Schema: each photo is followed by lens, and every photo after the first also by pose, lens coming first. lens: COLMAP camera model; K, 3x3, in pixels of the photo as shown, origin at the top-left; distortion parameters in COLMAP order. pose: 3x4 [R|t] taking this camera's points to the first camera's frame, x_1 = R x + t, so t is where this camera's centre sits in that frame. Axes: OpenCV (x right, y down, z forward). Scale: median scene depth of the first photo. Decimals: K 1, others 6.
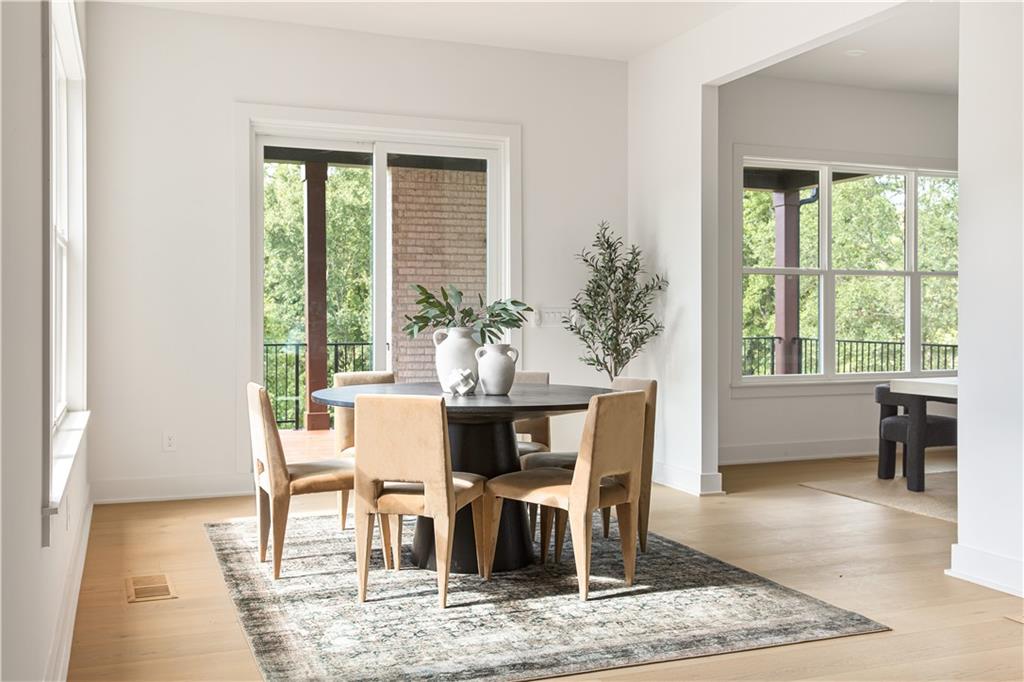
lens RADIAL K [[967.0, 0, 512.0], [0, 967.0, 341.0], [0, 0, 1]] dist [-0.006715, -0.005265]
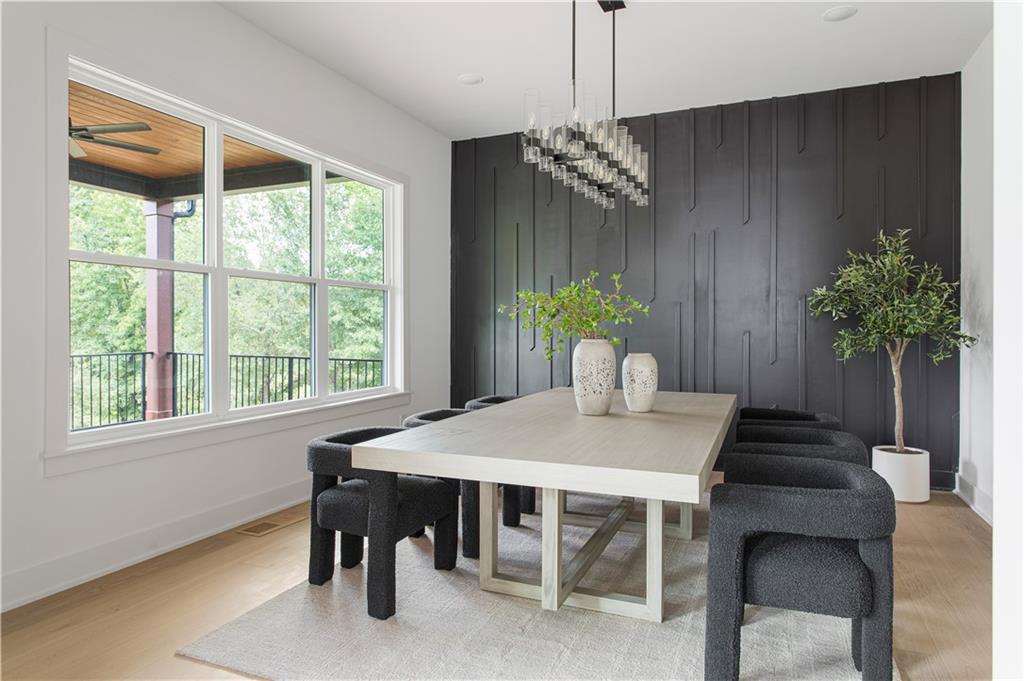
lens RADIAL K [[618.8, 0, 510.6], [0, 618.8, 329.3], [0, 0, 1]] dist [-0.001876, -0.000311]
pose [[0.705492, 0.002607, 0.708713, 0.147388], [0.015639, 0.999692, -0.019245, -0.014848], [-0.708545, 0.024661, 0.705234, 0.497665]]
